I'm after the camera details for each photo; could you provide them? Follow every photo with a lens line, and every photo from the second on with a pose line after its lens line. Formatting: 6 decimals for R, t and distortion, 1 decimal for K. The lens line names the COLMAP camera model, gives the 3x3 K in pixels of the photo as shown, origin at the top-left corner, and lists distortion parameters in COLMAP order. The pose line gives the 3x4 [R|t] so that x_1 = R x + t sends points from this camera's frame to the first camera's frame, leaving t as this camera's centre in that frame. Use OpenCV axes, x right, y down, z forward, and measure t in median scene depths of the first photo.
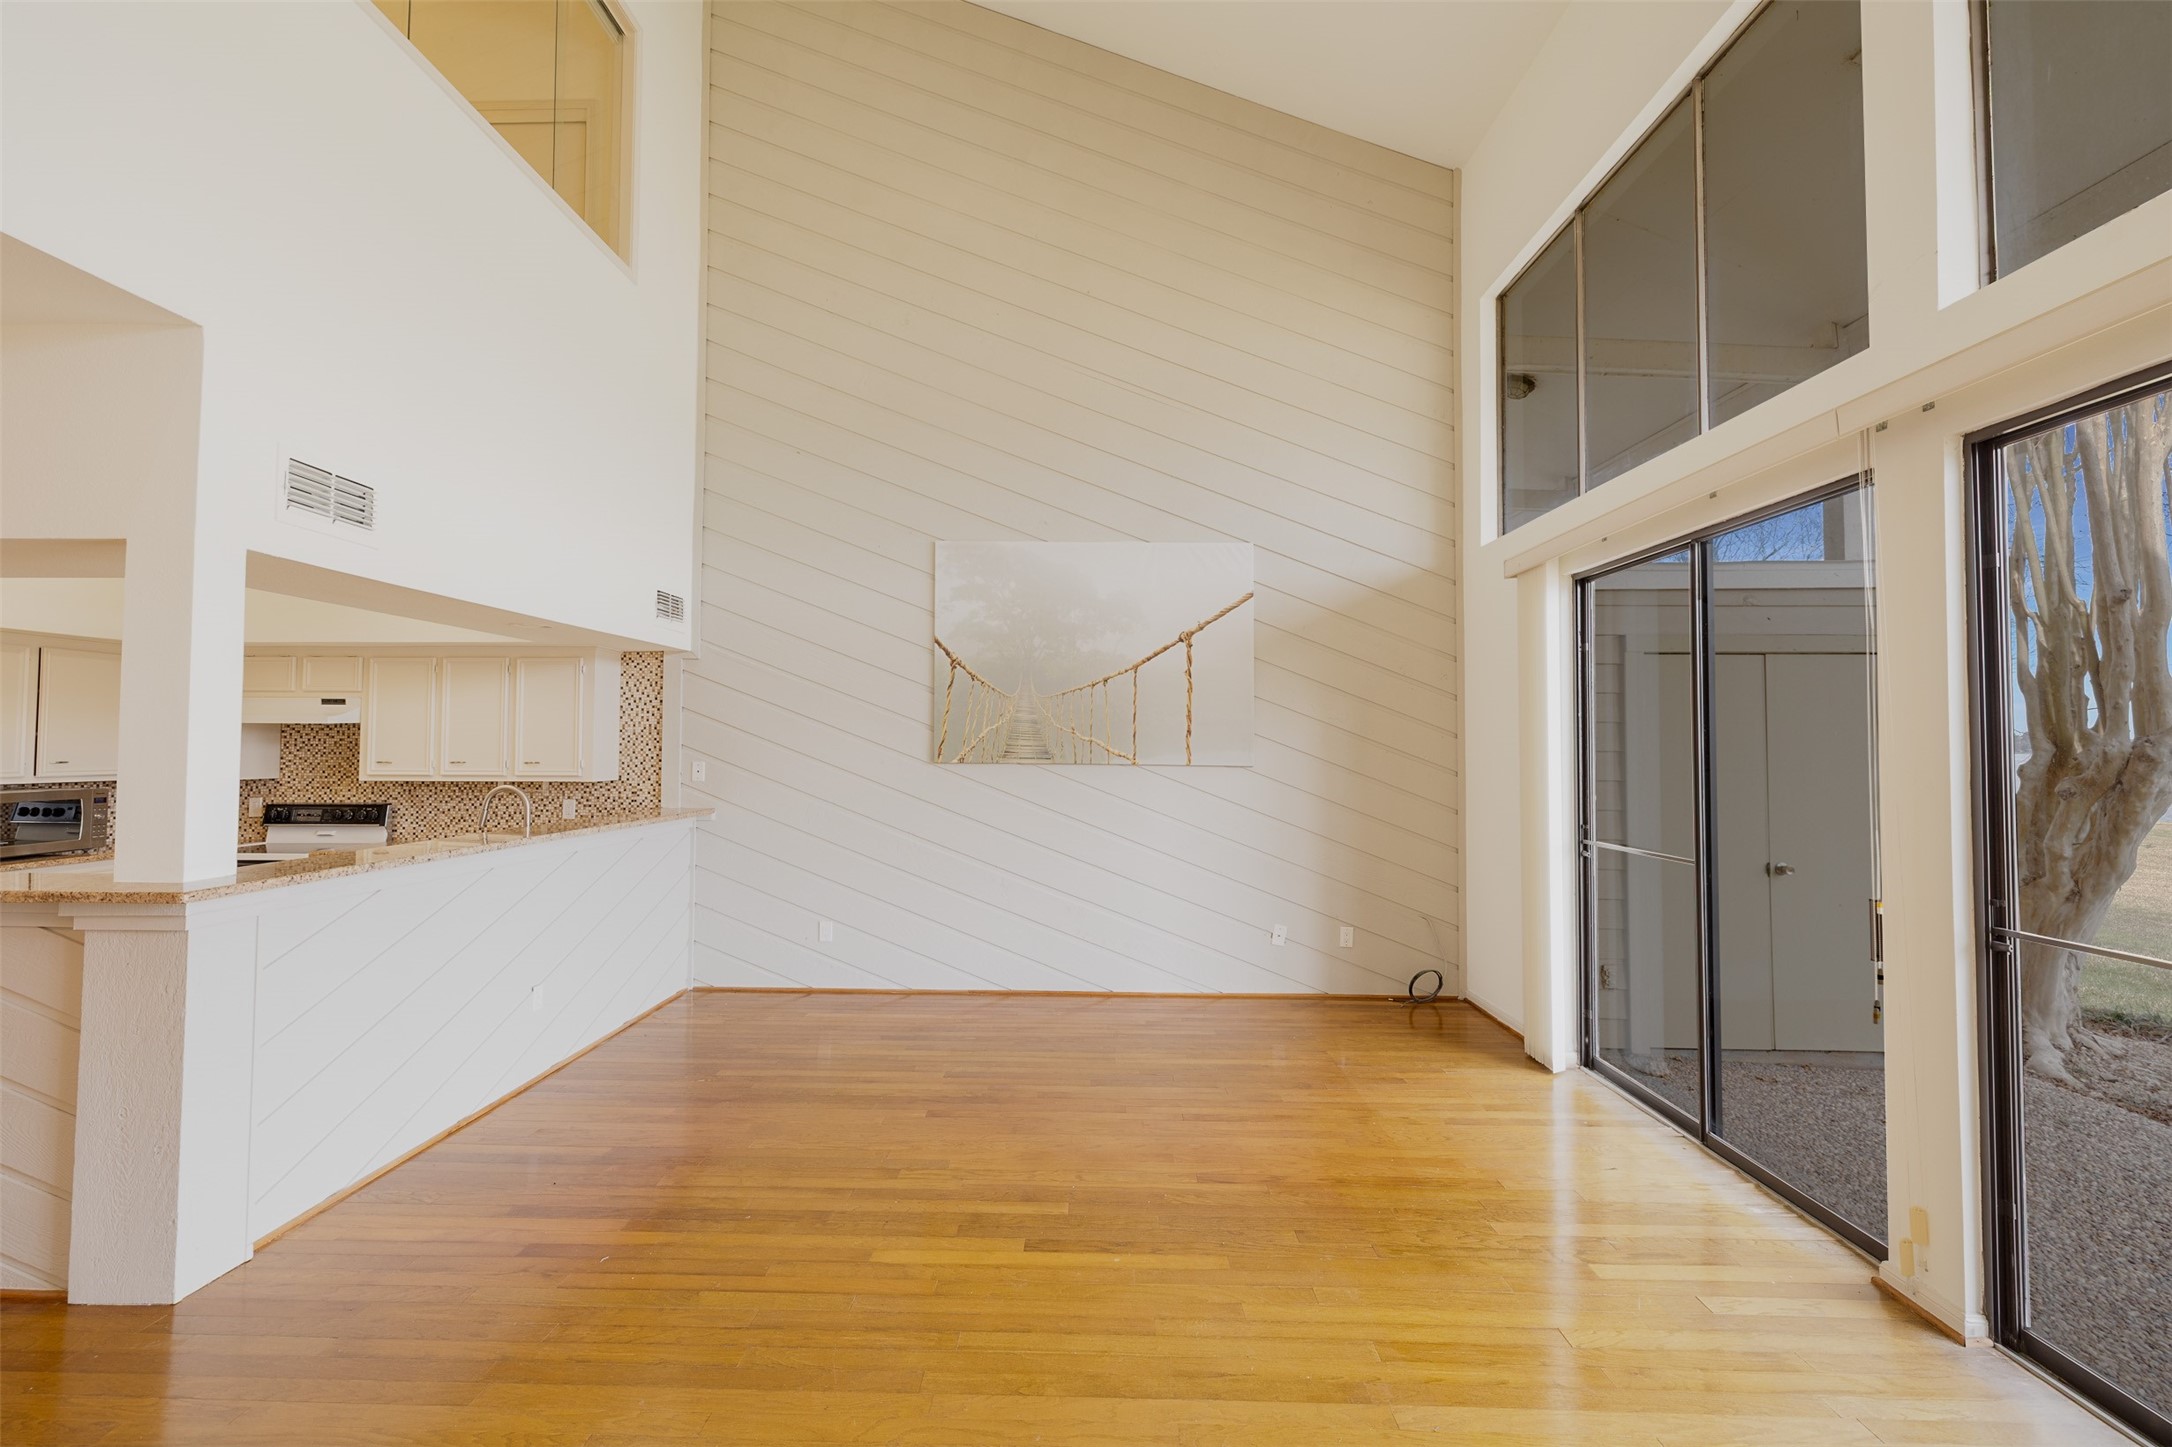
lens RADIAL K [[917.6, 0, 1082.9], [0, 917.6, 718.8], [0, 0, 1]] dist [0.003003, -0.000116]
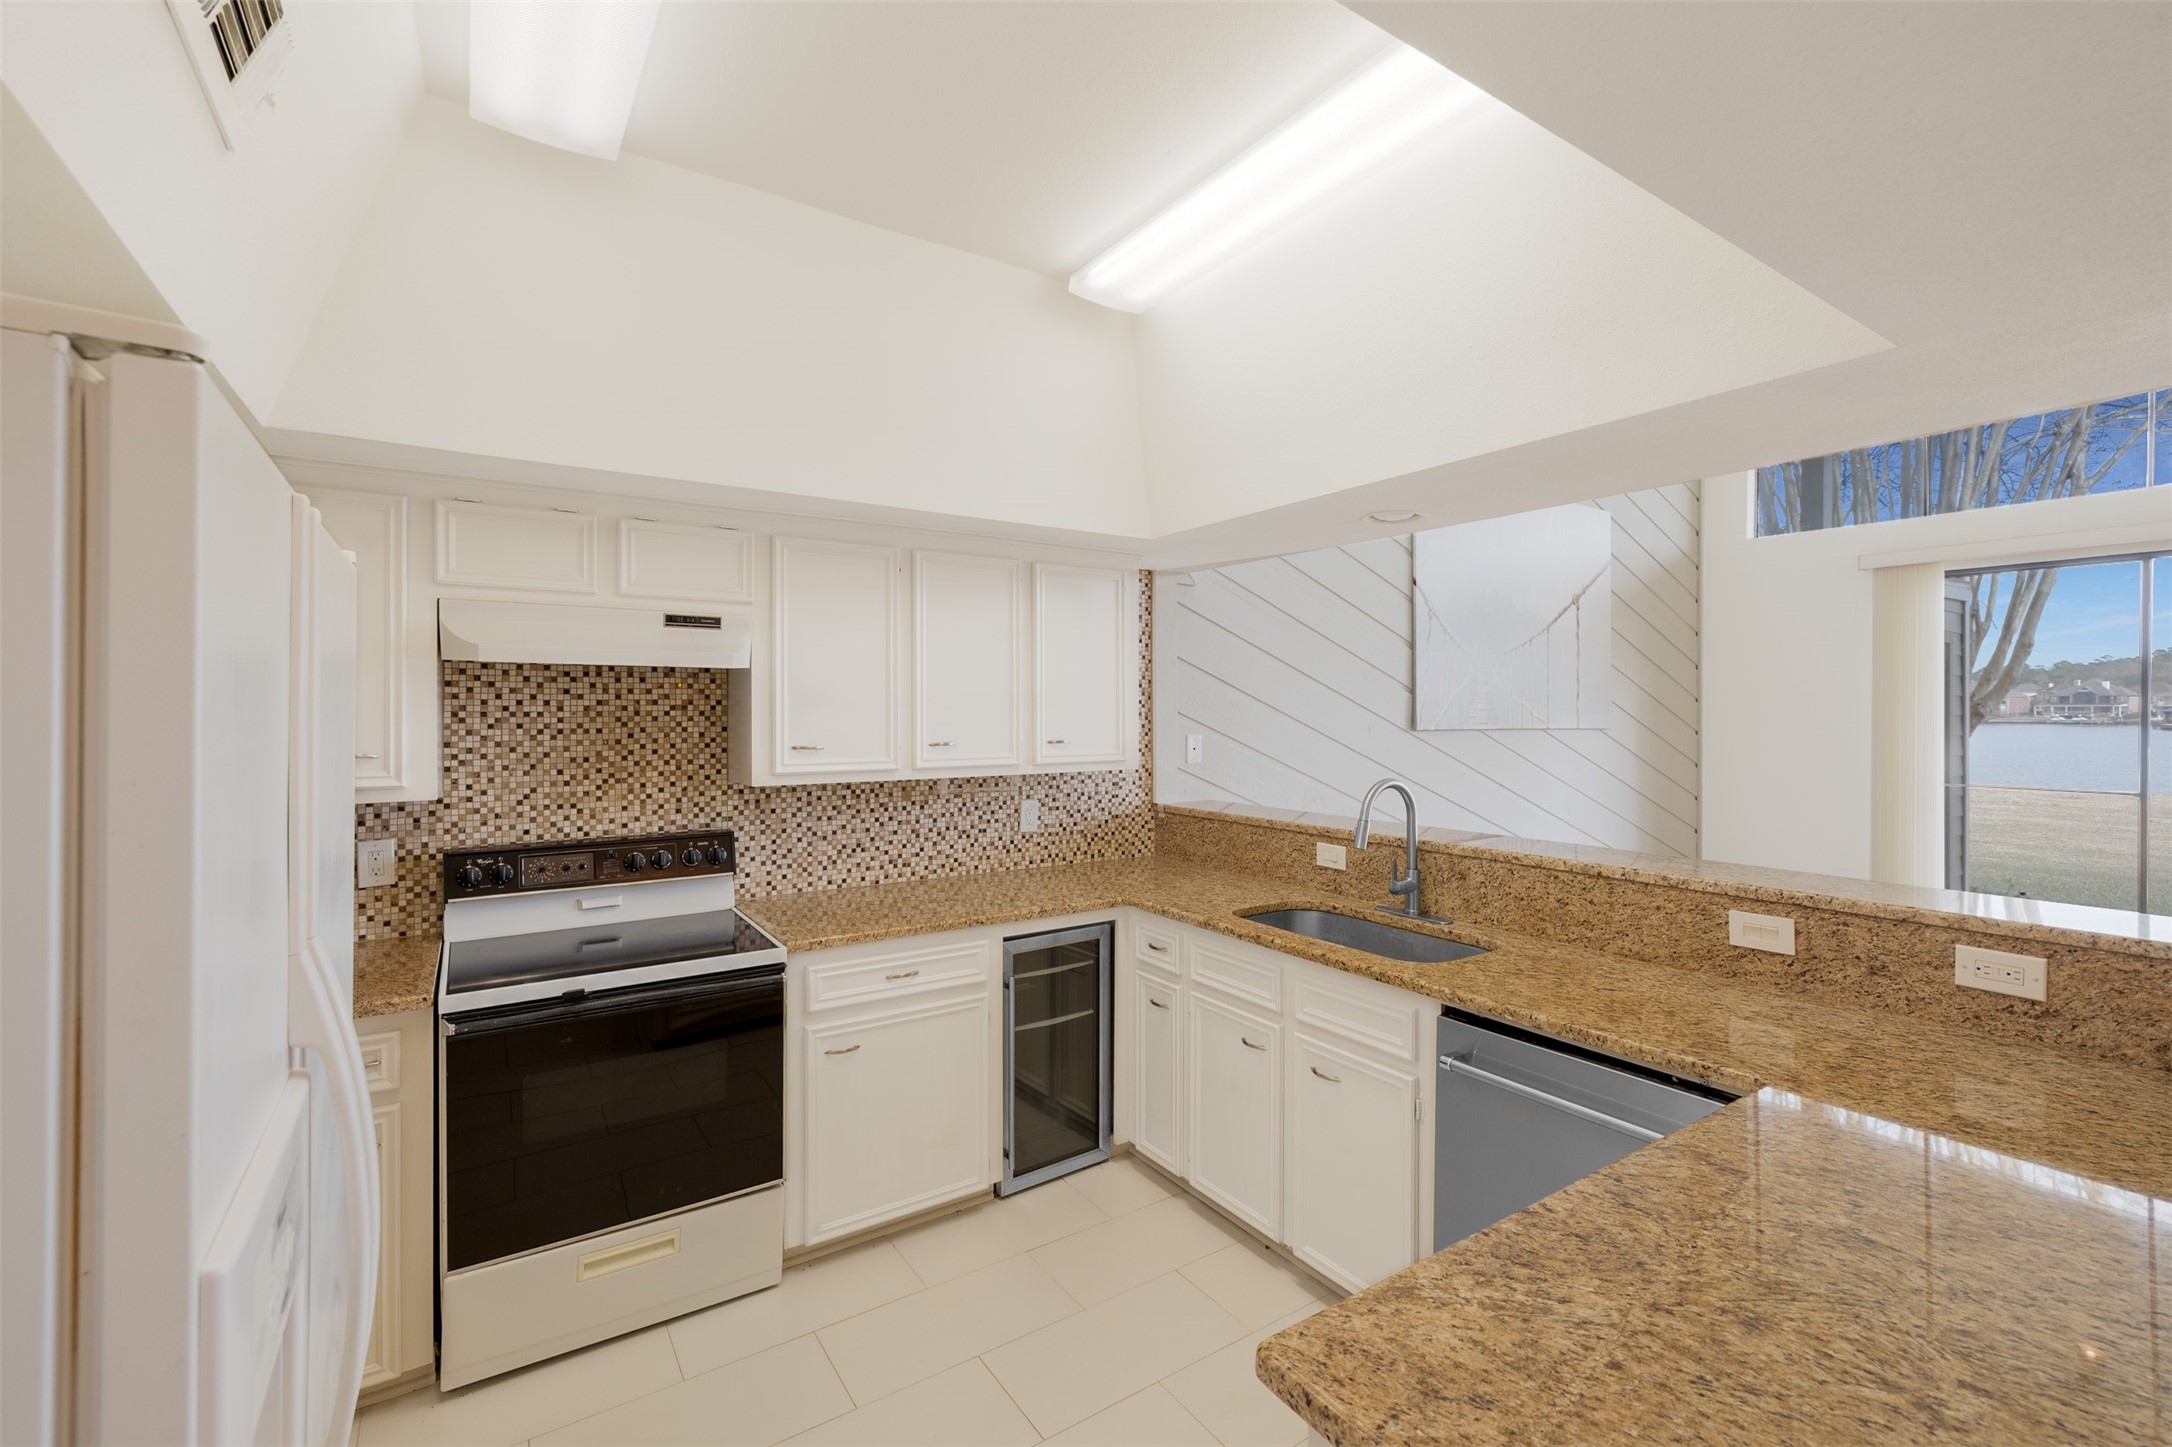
lens RADIAL K [[917.6, 0, 1082.9], [0, 917.6, 718.8], [0, 0, 1]] dist [0.003003, -0.000116]
pose [[0.822580, -0.009276, 0.568573, -0.878778], [-0.014015, 0.999233, 0.036577, 0.010536], [-0.568476, -0.038056, 0.821819, 0.477279]]
